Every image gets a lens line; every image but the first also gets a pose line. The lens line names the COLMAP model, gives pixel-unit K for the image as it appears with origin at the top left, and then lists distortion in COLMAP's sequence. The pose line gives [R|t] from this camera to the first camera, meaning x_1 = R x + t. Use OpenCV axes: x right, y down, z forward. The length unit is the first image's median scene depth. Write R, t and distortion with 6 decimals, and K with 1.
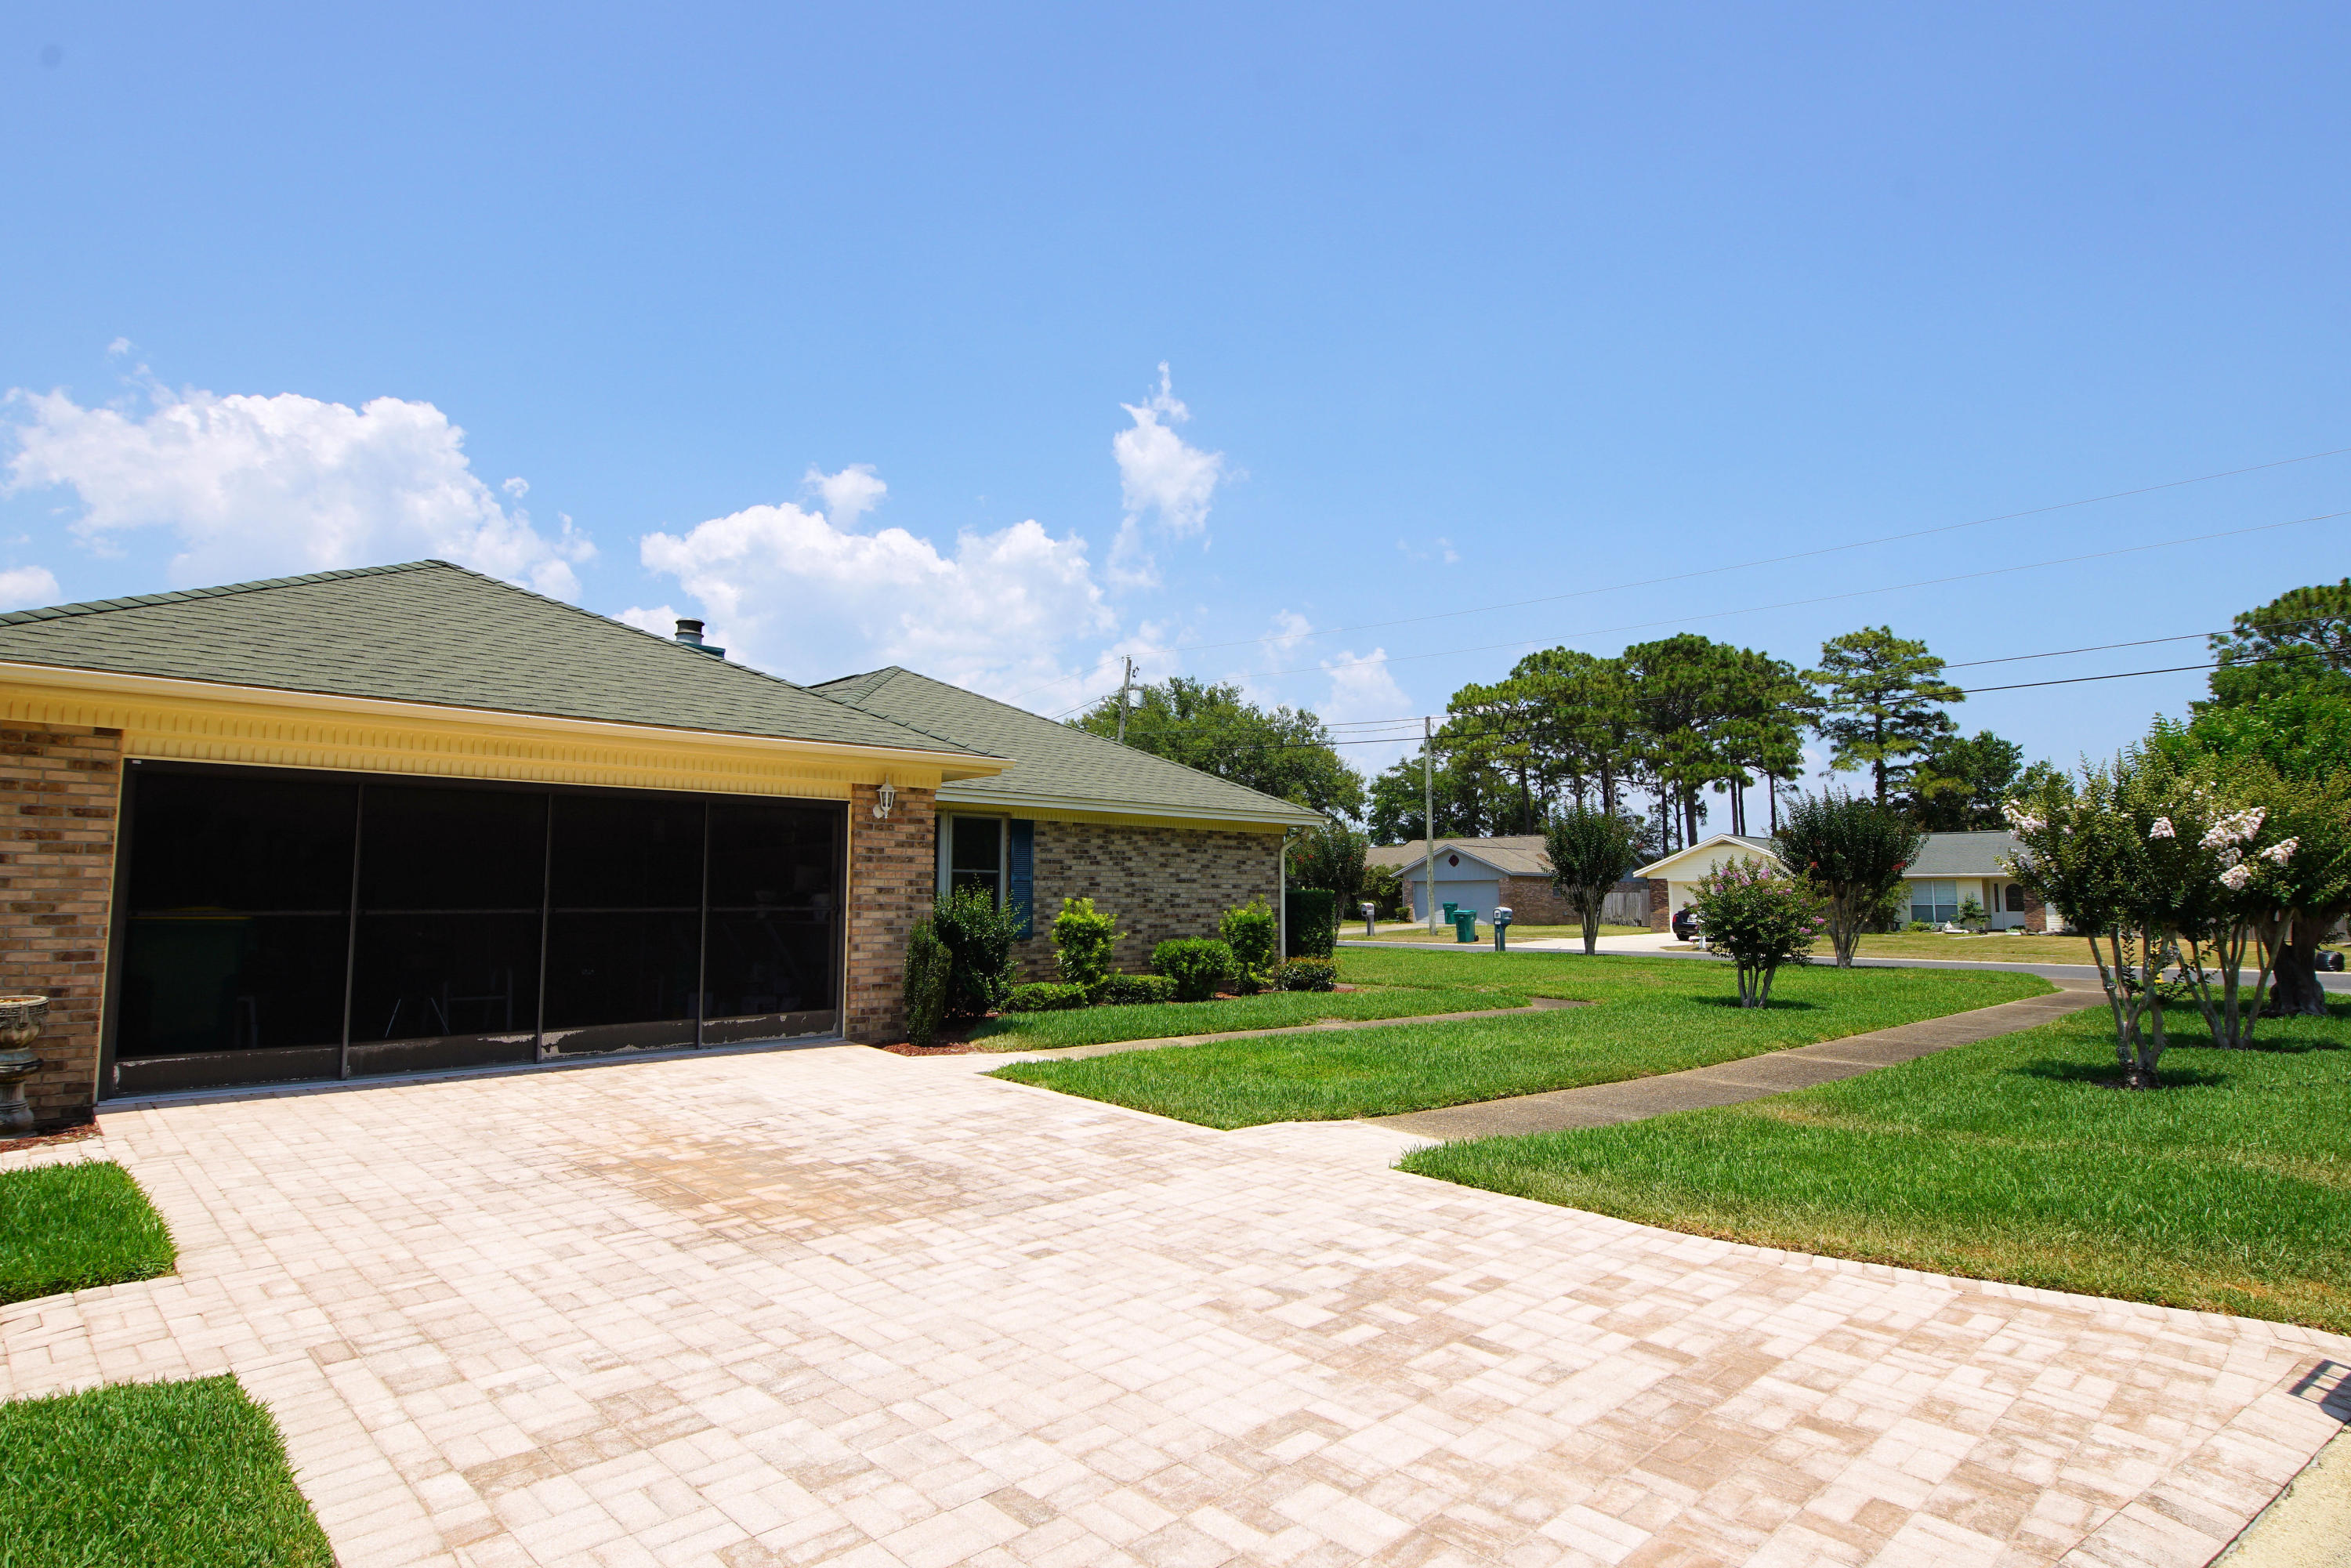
lens RADIAL K [[1260.7, 0, 1155.0], [0, 1260.7, 768.3], [0, 0, 1]] dist [0.032276, -0.035266]
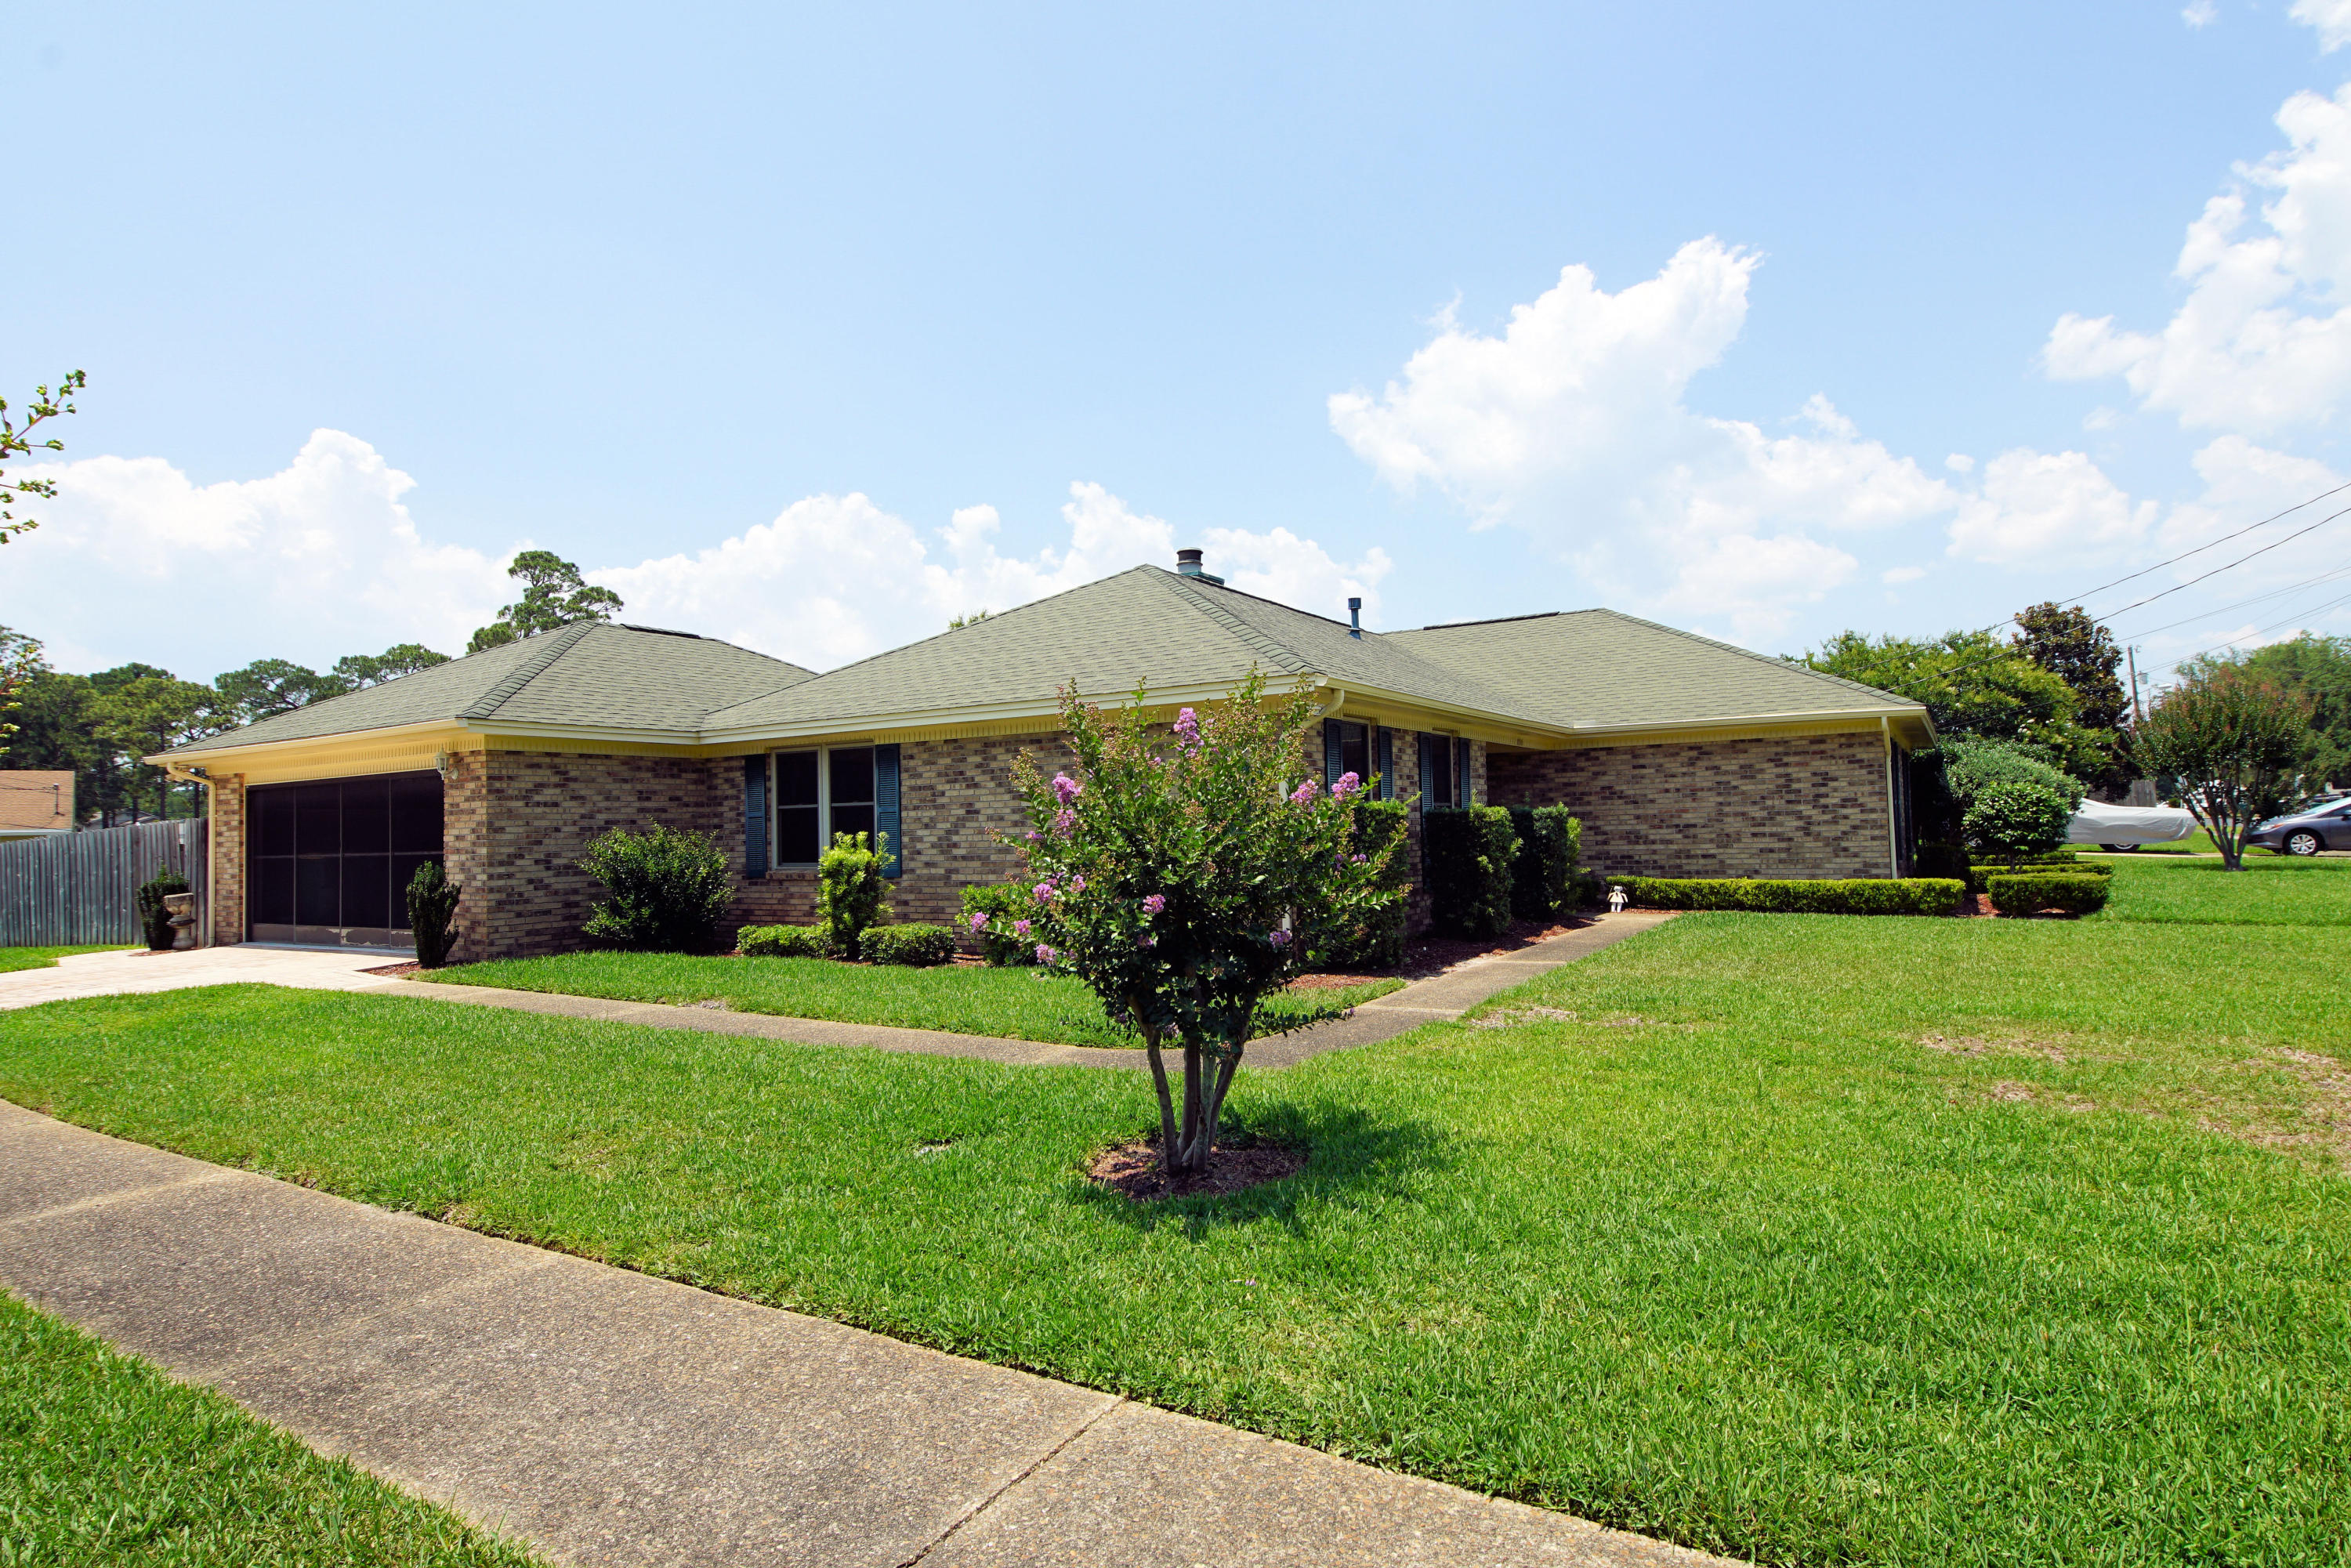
lens RADIAL K [[1260.7, 0, 1155.0], [0, 1260.7, 768.3], [0, 0, 1]] dist [0.032276, -0.035266]
pose [[0.239665, -0.047137, -0.969711, 0.206175], [0.128469, 0.991577, -0.016449, 0.024739], [0.962318, -0.120635, 0.243702, 0.245536]]
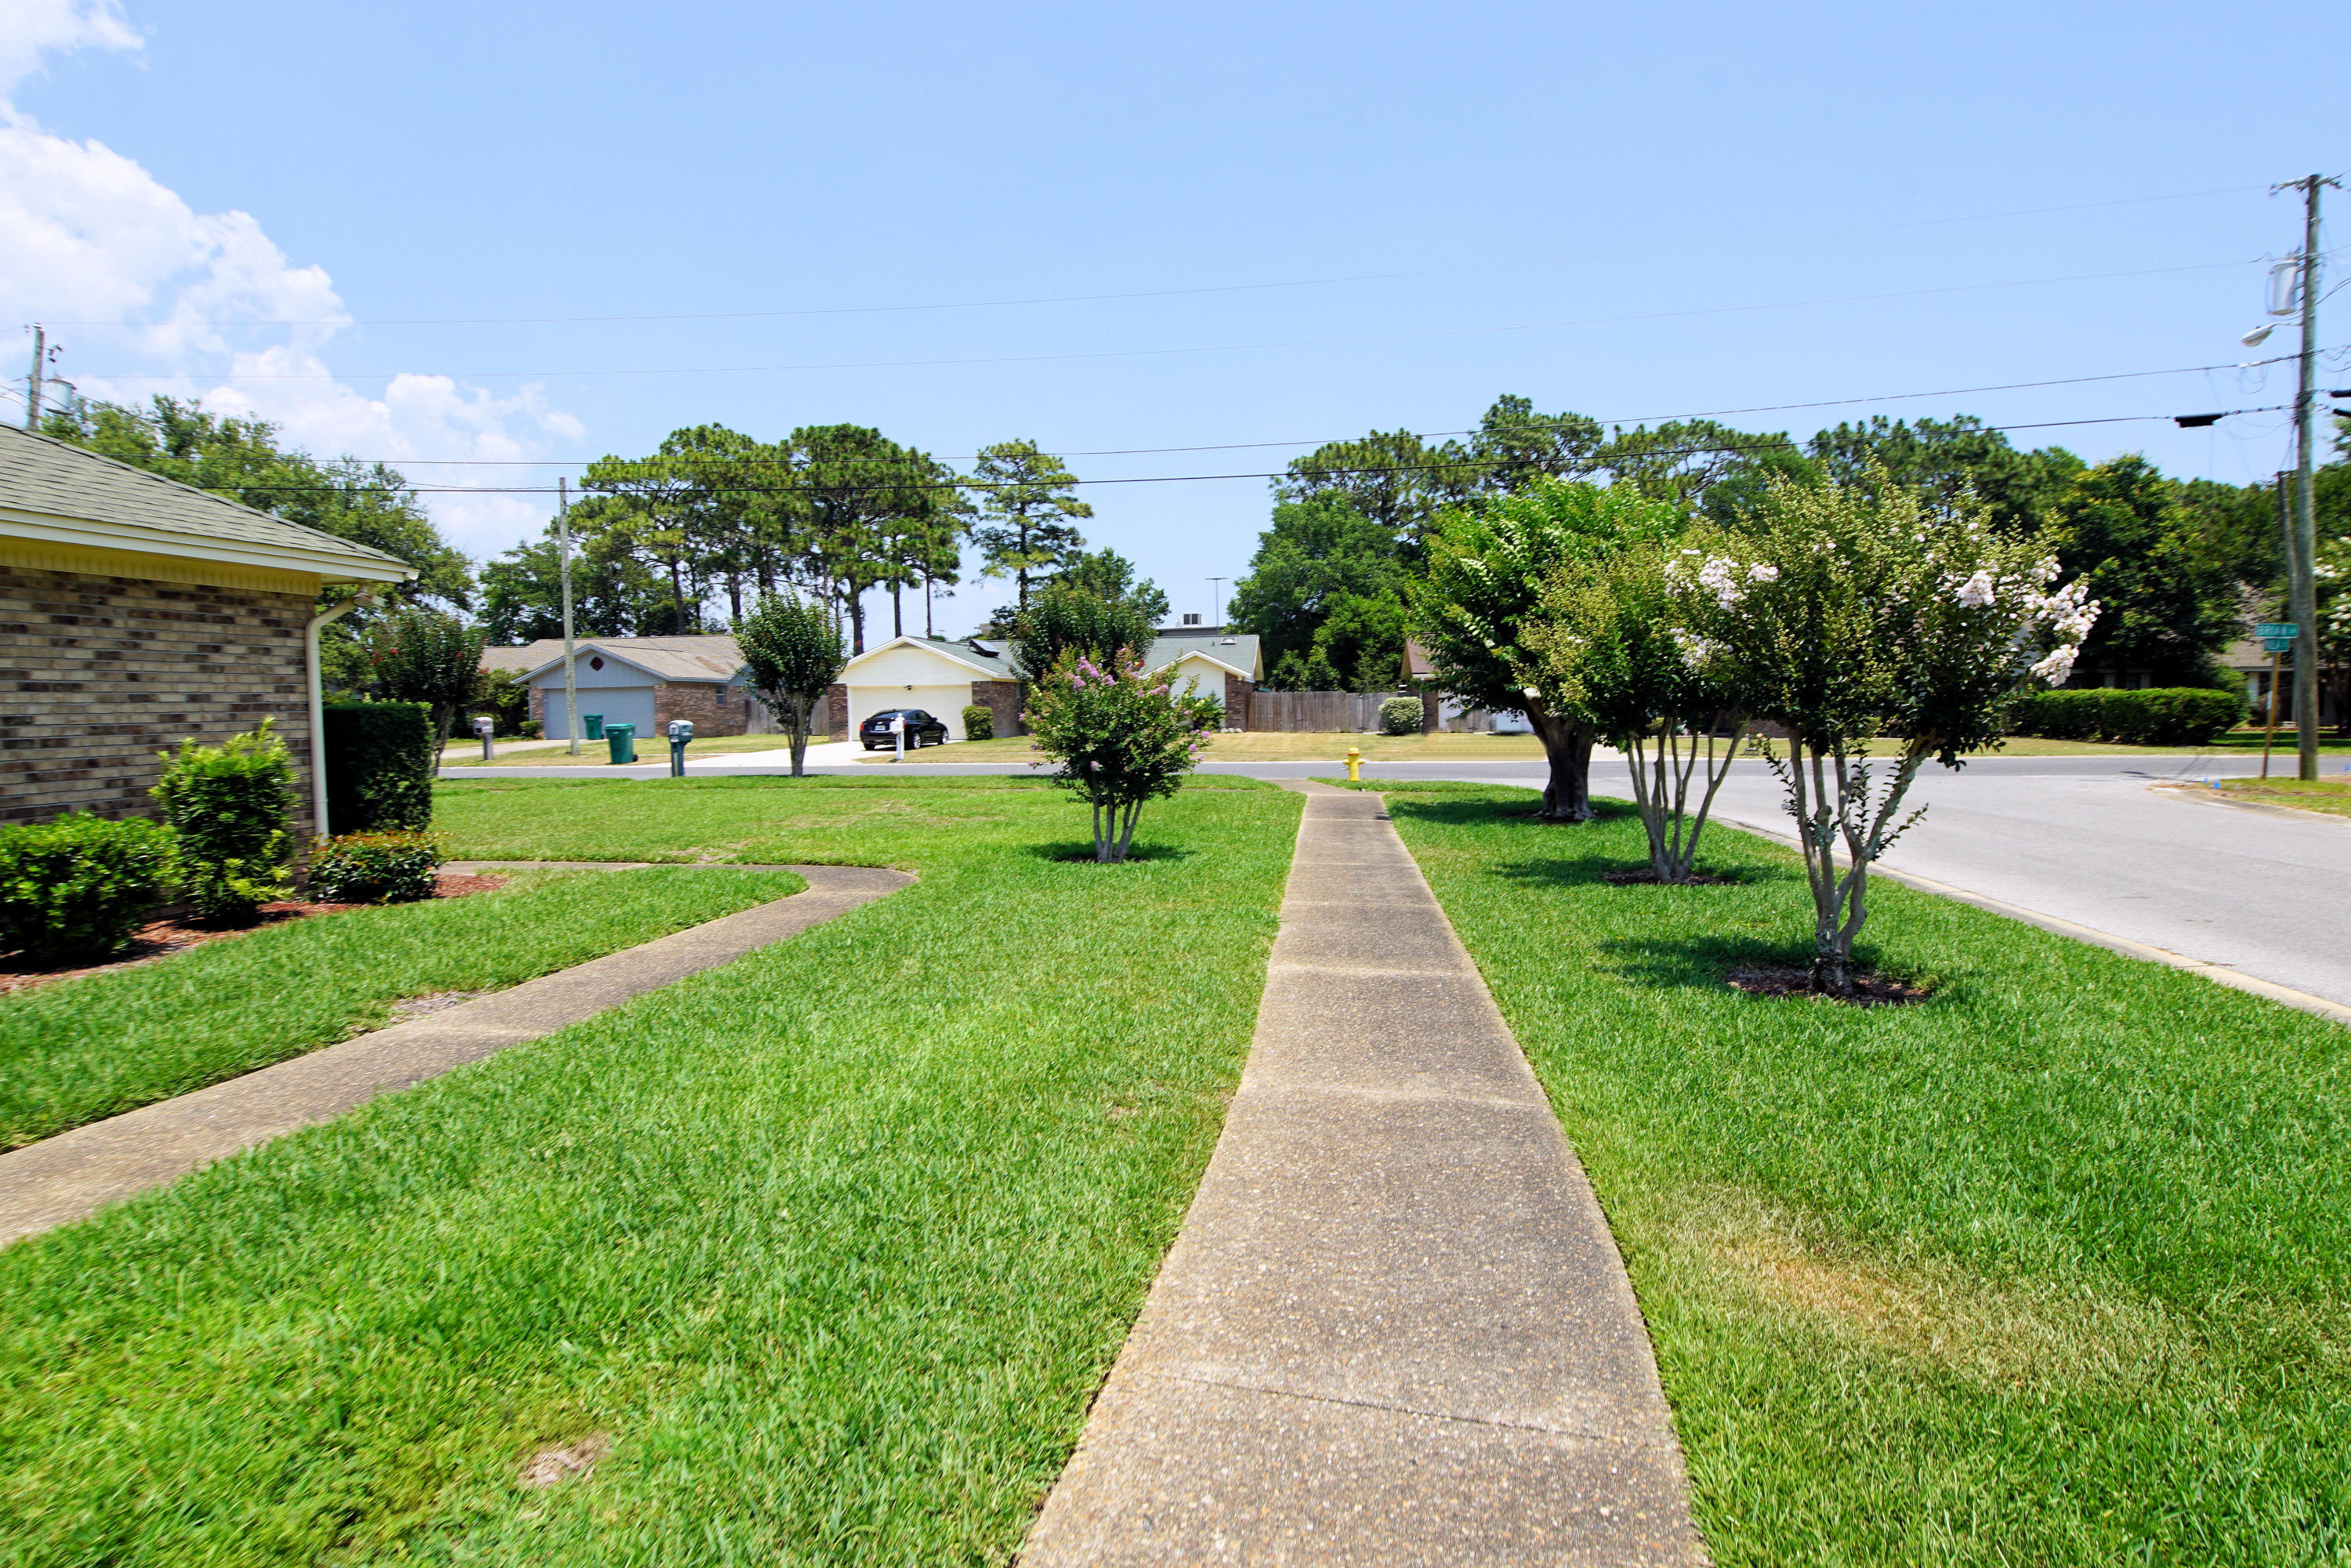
lens RADIAL K [[1260.7, 0, 1155.0], [0, 1260.7, 768.3], [0, 0, 1]] dist [0.032276, -0.035266]
pose [[0.791937, -0.046009, 0.608867, 0.014829], [-0.046926, 0.989622, 0.135817, 0.009627], [-0.608797, -0.136131, 0.781559, 0.102534]]
